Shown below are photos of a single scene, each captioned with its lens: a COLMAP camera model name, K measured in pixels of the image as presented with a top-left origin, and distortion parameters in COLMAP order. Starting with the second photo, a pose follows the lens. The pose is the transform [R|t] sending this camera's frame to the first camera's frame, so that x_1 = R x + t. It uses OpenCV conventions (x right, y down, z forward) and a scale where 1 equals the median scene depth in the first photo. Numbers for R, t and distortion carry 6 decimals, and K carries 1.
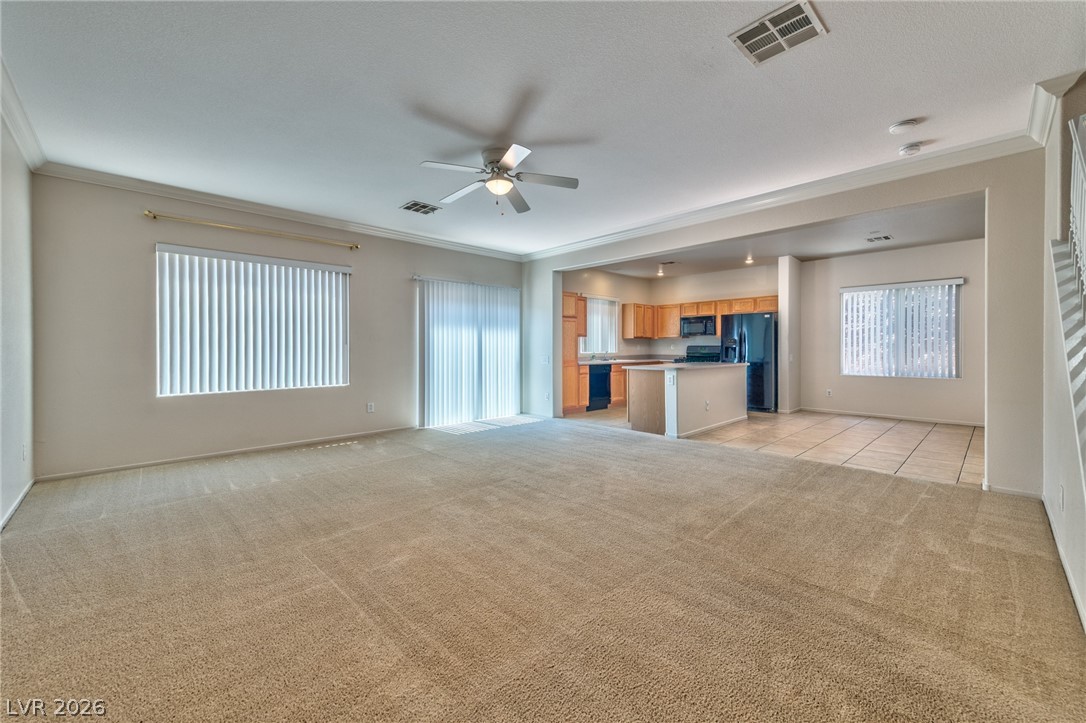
lens RADIAL K [[432.1, 0, 541.2], [0, 432.1, 355.9], [0, 0, 1]] dist [-0.000285, -0.000133]
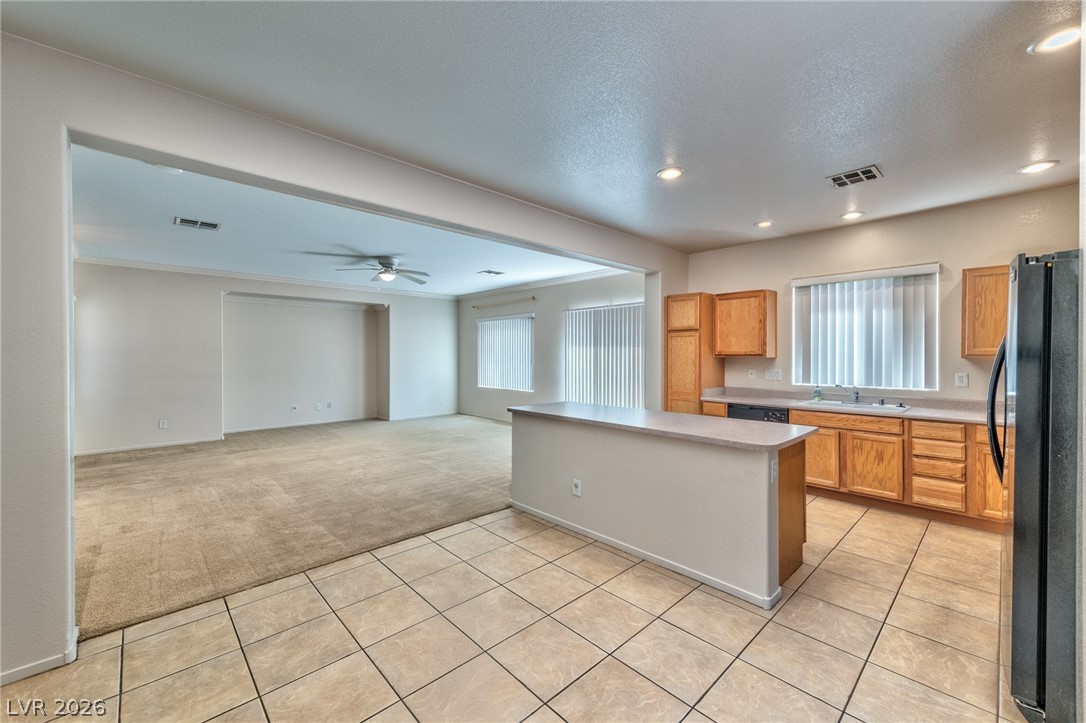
lens RADIAL K [[432.1, 0, 543.7], [0, 432.1, 357.6], [0, 0, 1]] dist [-0.000285, -0.000133]
pose [[-0.013674, 0.007713, -0.999877, 0.470405], [-0.017219, 0.999820, 0.007948, -0.028319], [0.999758, 0.017326, -0.013539, 0.475495]]
